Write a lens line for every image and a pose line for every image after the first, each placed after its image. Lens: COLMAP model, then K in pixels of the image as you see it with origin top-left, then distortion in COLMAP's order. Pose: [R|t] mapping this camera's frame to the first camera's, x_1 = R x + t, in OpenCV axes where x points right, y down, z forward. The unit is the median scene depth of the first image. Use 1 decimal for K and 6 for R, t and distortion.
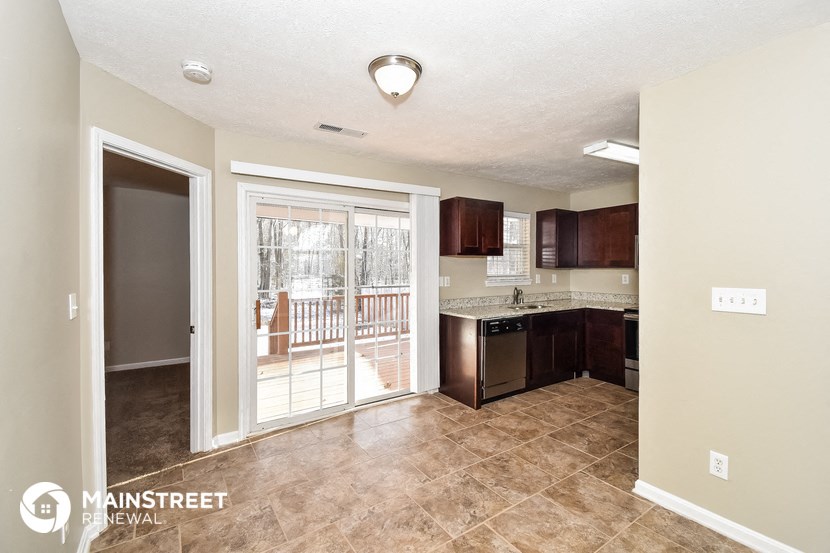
lens RADIAL K [[365.9, 0, 410.0], [0, 365.9, 272.4], [0, 0, 1]] dist [0.033859, -0.005942]
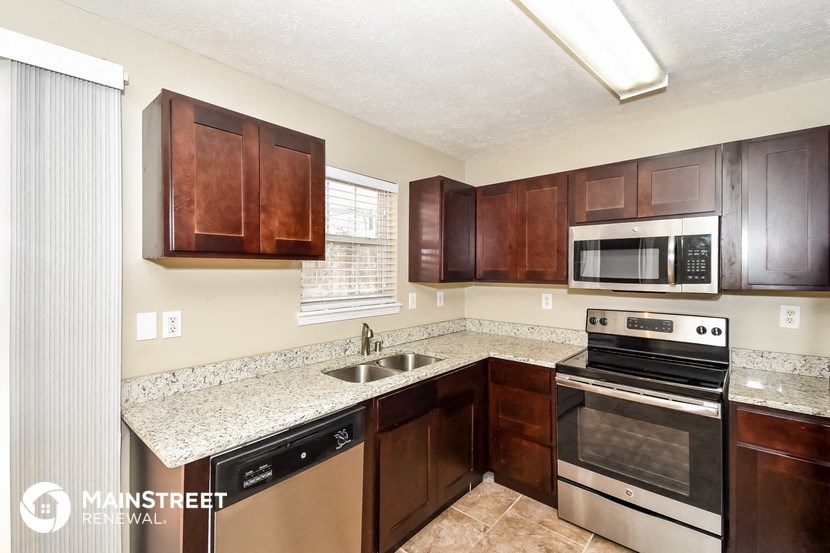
lens RADIAL K [[365.9, 0, 412.8], [0, 365.9, 270.5], [0, 0, 1]] dist [0.033859, -0.005942]
pose [[0.966918, 0.006940, 0.254993, 0.219048], [-0.003874, 0.999914, -0.012522, -0.025132], [-0.255058, 0.011120, 0.966862, 0.482677]]
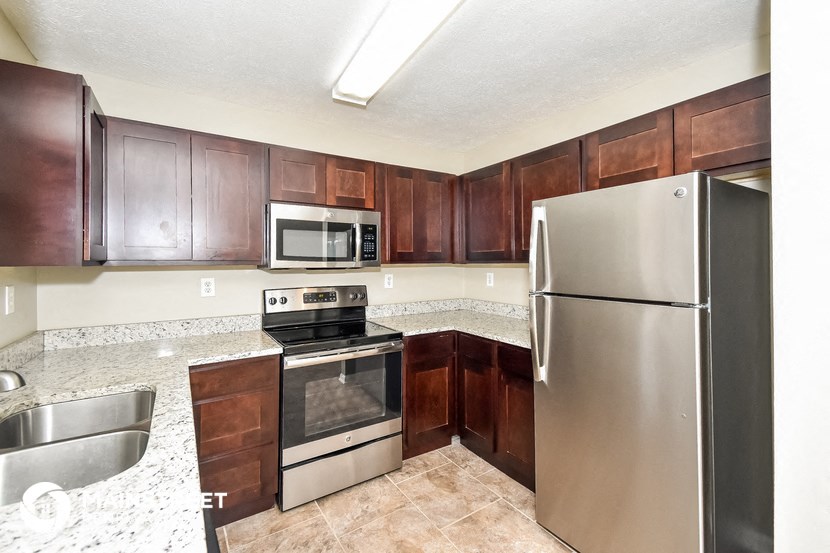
lens RADIAL K [[365.9, 0, 421.0], [0, 365.9, 257.0], [0, 0, 1]] dist [0.033859, -0.005942]
pose [[0.029792, 0.013508, 0.999465, 0.082273], [0.015691, 0.999779, -0.013979, -0.012549], [-0.999433, 0.016099, 0.029573, 0.709286]]
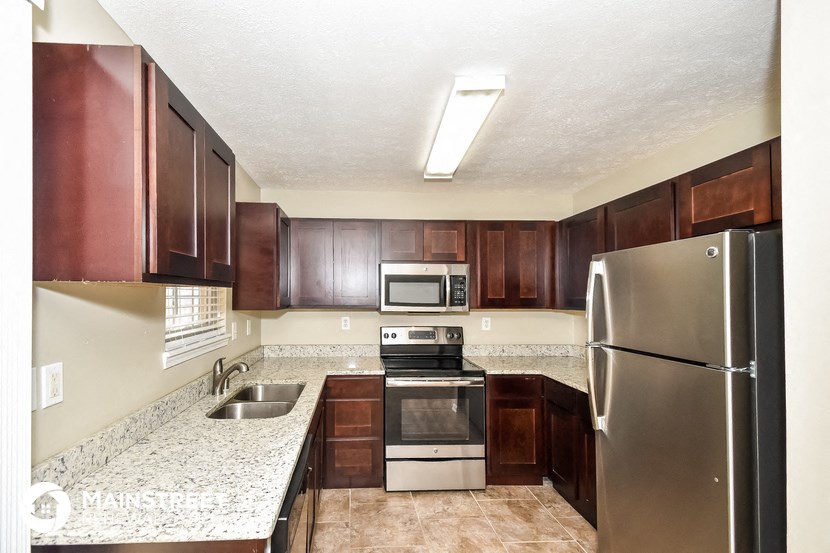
lens RADIAL K [[365.9, 0, 369.0], [0, 365.9, 289.3], [0, 0, 1]] dist [0.033859, -0.005942]
pose [[0.534351, 0.020994, 0.845002, -0.001085], [0.007102, 0.999545, -0.029325, -0.028097], [-0.845233, 0.021671, 0.533958, 0.592265]]
